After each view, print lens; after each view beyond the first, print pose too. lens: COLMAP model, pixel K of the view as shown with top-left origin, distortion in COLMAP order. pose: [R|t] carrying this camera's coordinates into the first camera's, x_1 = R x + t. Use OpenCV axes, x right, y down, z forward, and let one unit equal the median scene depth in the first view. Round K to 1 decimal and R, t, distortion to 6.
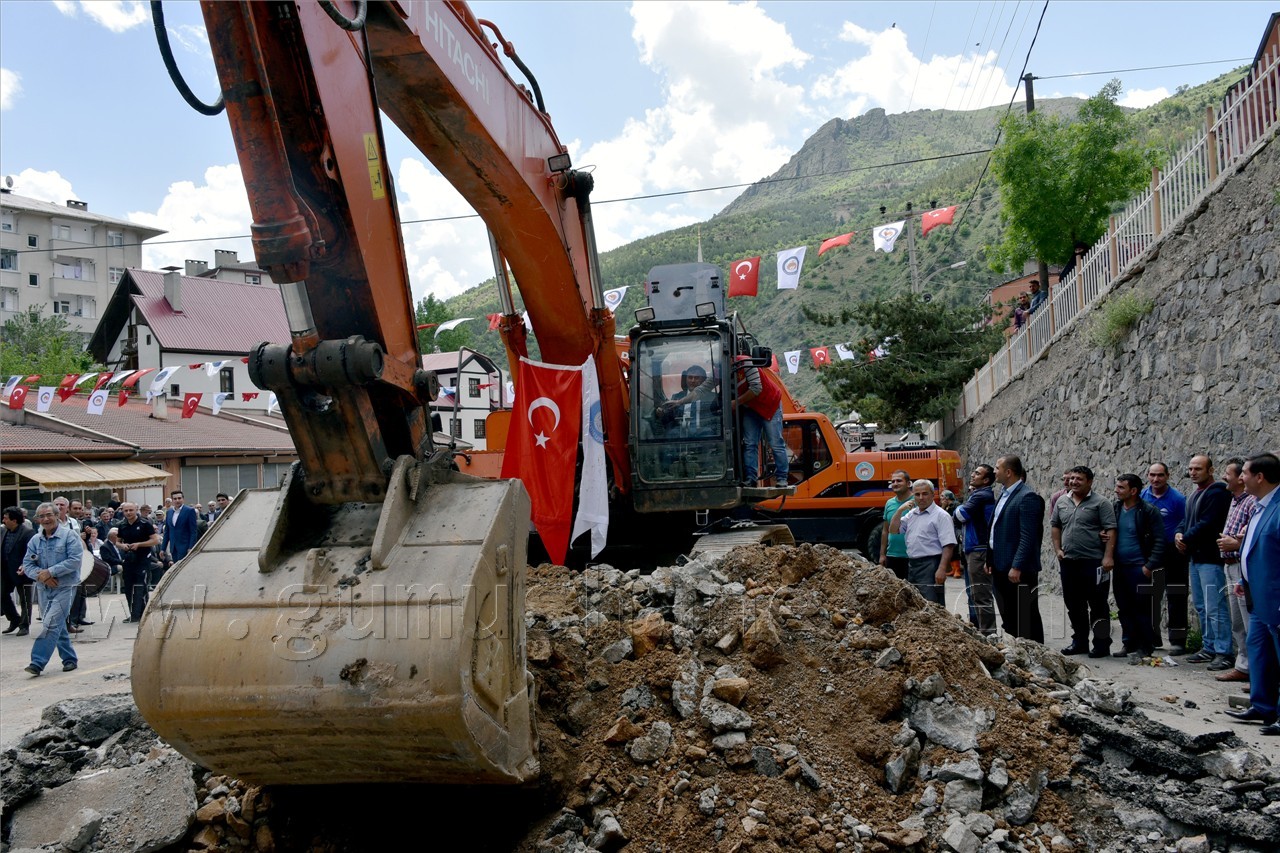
lens RADIAL K [[1054.7, 0, 640.0], [0, 1054.7, 426.5], [0, 0, 1]] dist [-0.000471, -0.003536]
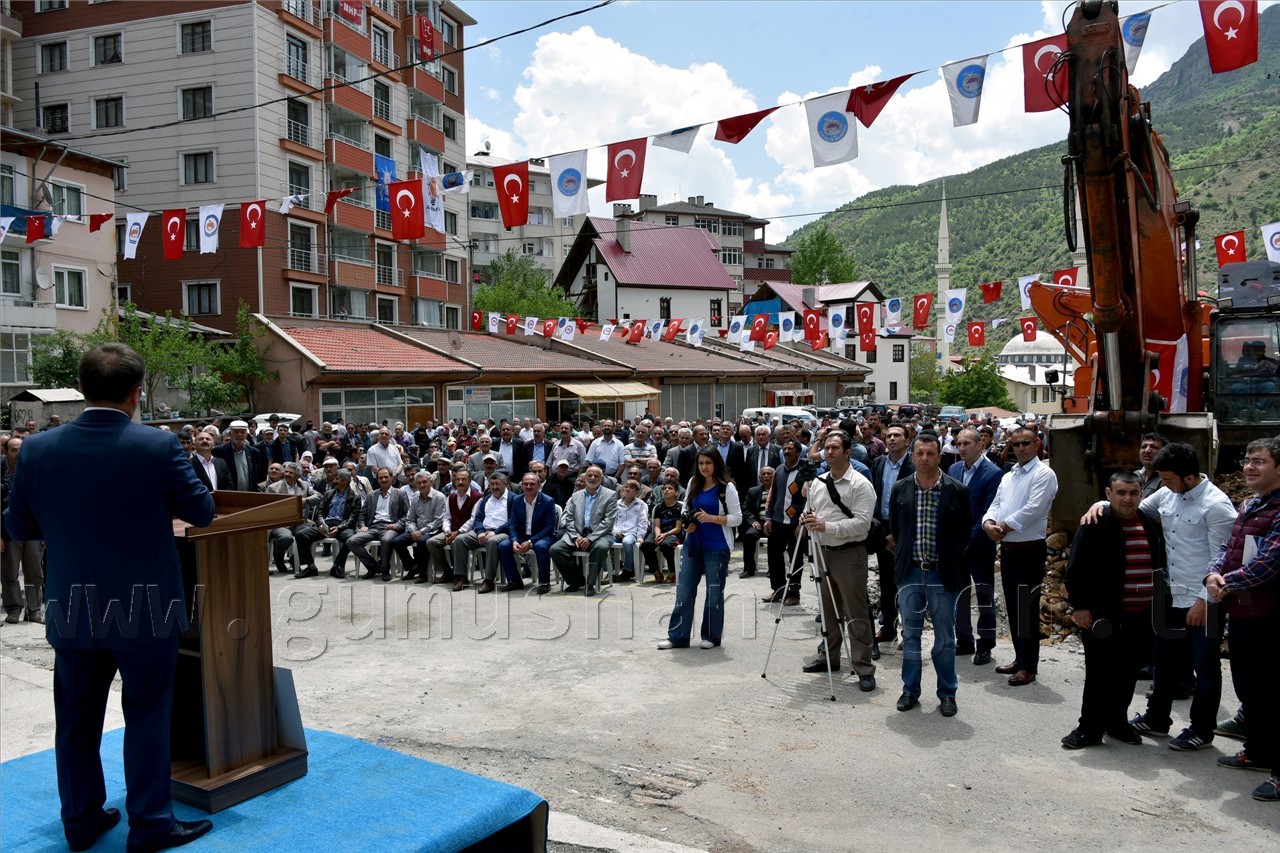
lens RADIAL K [[999.9, 0, 643.2], [0, 999.9, 433.4], [0, 0, 1]] dist [-0.036727, -0.008950]
pose [[0.943992, 0.043192, -0.327130, -0.019551], [-0.014658, 0.995906, 0.089196, -0.002676], [0.329643, -0.079405, 0.940760, -0.032419]]
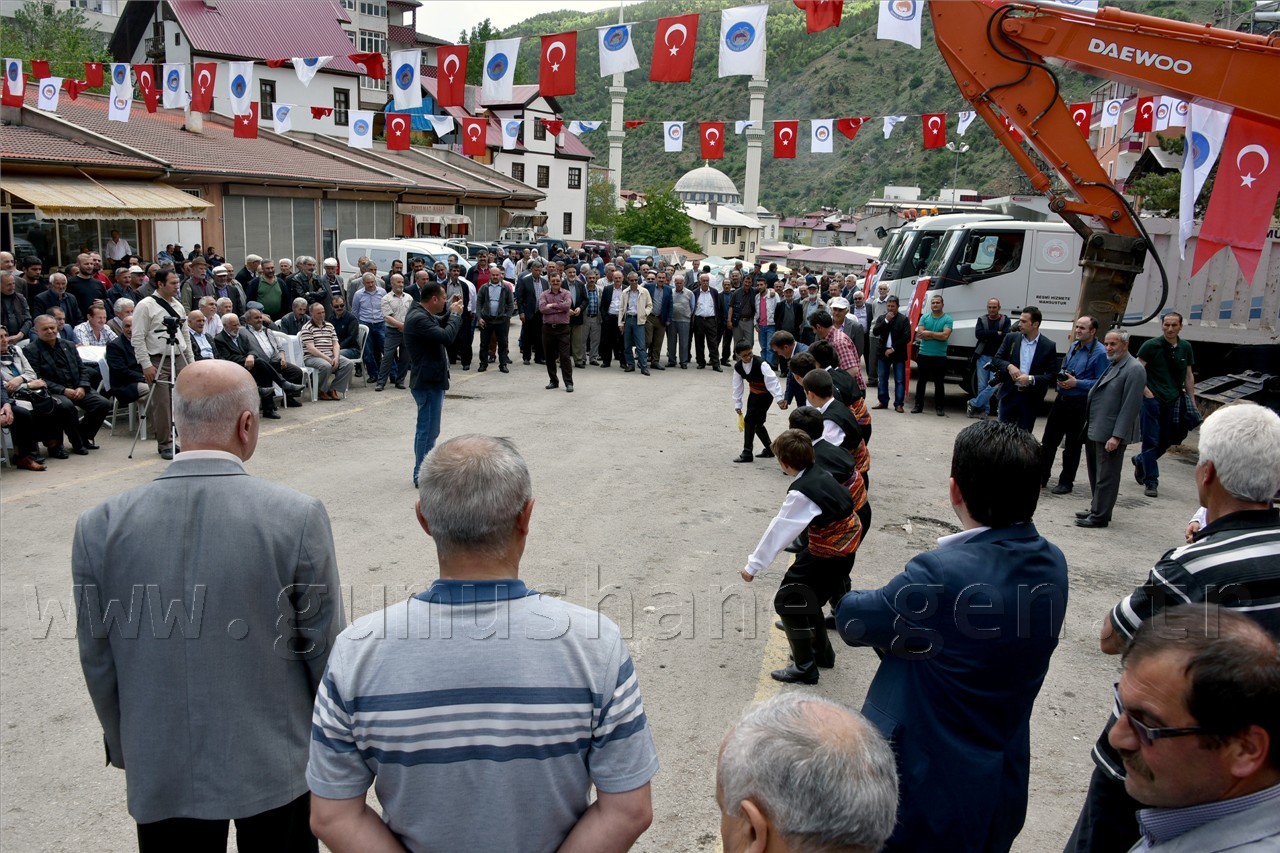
lens RADIAL K [[999.9, 0, 643.2], [0, 999.9, 433.4], [0, 0, 1]] dist [-0.036727, -0.008950]
pose [[0.997028, 0.076381, 0.010072, -0.034142], [-0.076575, 0.968114, 0.238518, 0.002827], [0.008467, -0.238581, 0.971086, 0.071073]]
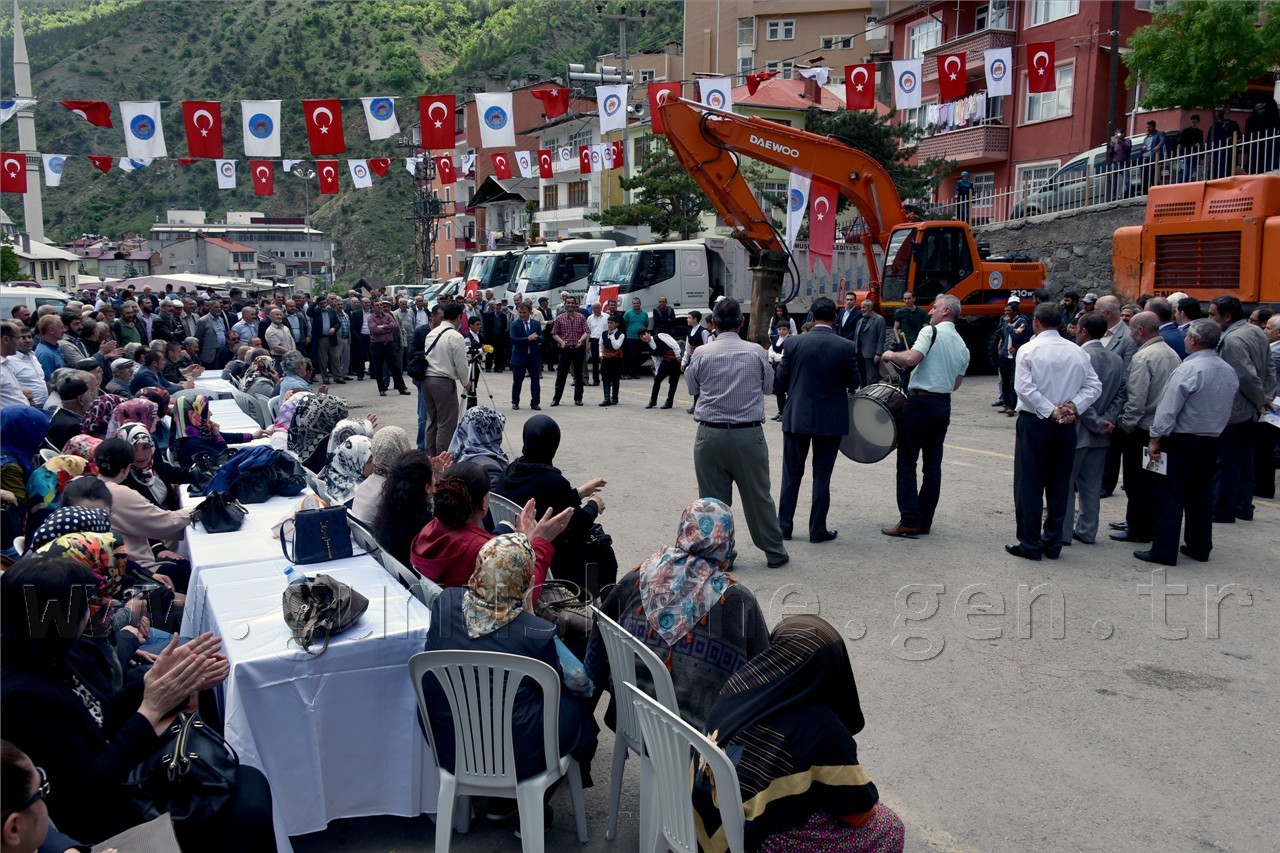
lens RADIAL K [[999.9, 0, 643.2], [0, 999.9, 433.4], [0, 0, 1]] dist [-0.036727, -0.008950]
pose [[0.767967, -0.072774, 0.636342, -0.094470], [-0.051143, 0.983384, 0.174186, 0.004982], [-0.638445, -0.166314, 0.751484, 0.058581]]
